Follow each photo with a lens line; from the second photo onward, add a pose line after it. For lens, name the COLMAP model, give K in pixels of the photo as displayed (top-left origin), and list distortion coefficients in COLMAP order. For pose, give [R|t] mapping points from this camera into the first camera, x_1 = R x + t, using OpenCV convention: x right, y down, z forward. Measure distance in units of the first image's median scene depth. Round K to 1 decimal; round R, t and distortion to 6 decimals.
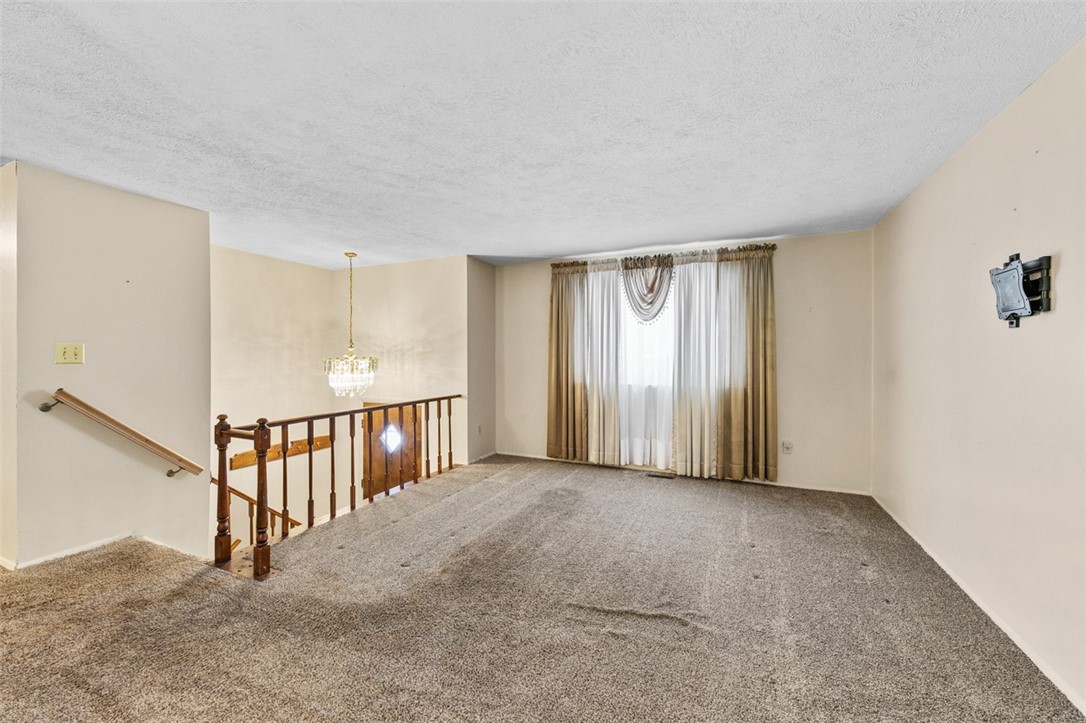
lens RADIAL K [[423.3, 0, 543.4], [0, 423.3, 356.7], [0, 0, 1]] dist [0.008855, -0.004177]
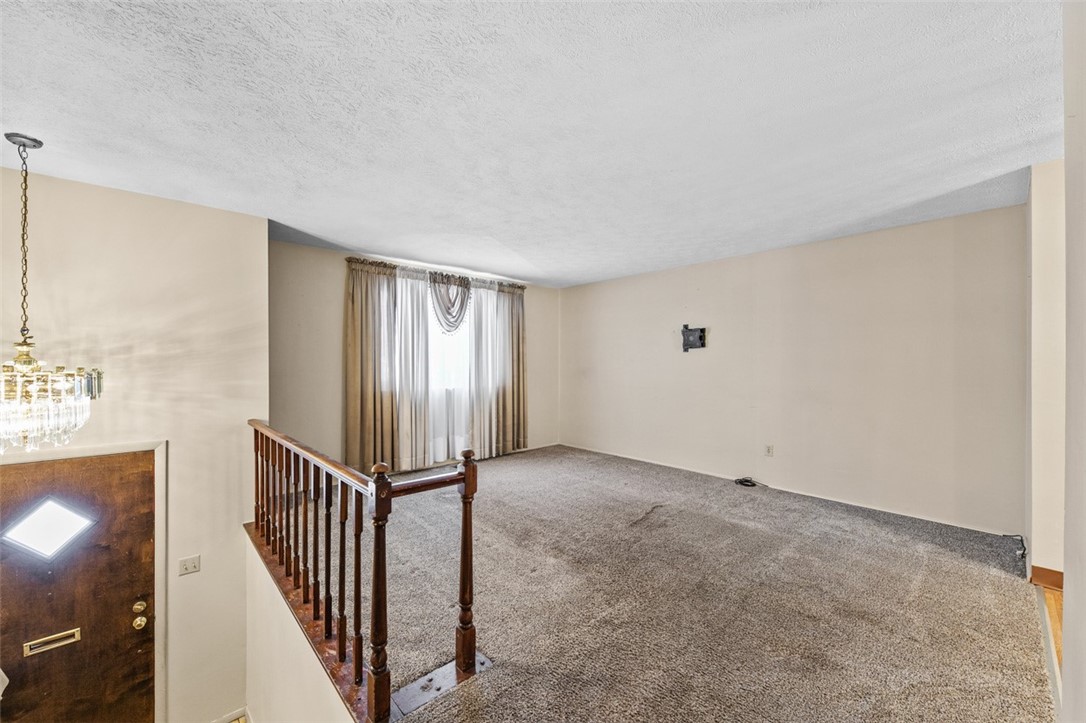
lens RADIAL K [[423.3, 0, 543.9], [0, 423.3, 363.1], [0, 0, 1]] dist [0.008855, -0.004177]
pose [[0.391705, -0.000900, 0.920090, -0.674847], [0.001446, 0.999999, 0.000363, -0.001184], [-0.920090, 0.001188, 0.391706, 0.317446]]
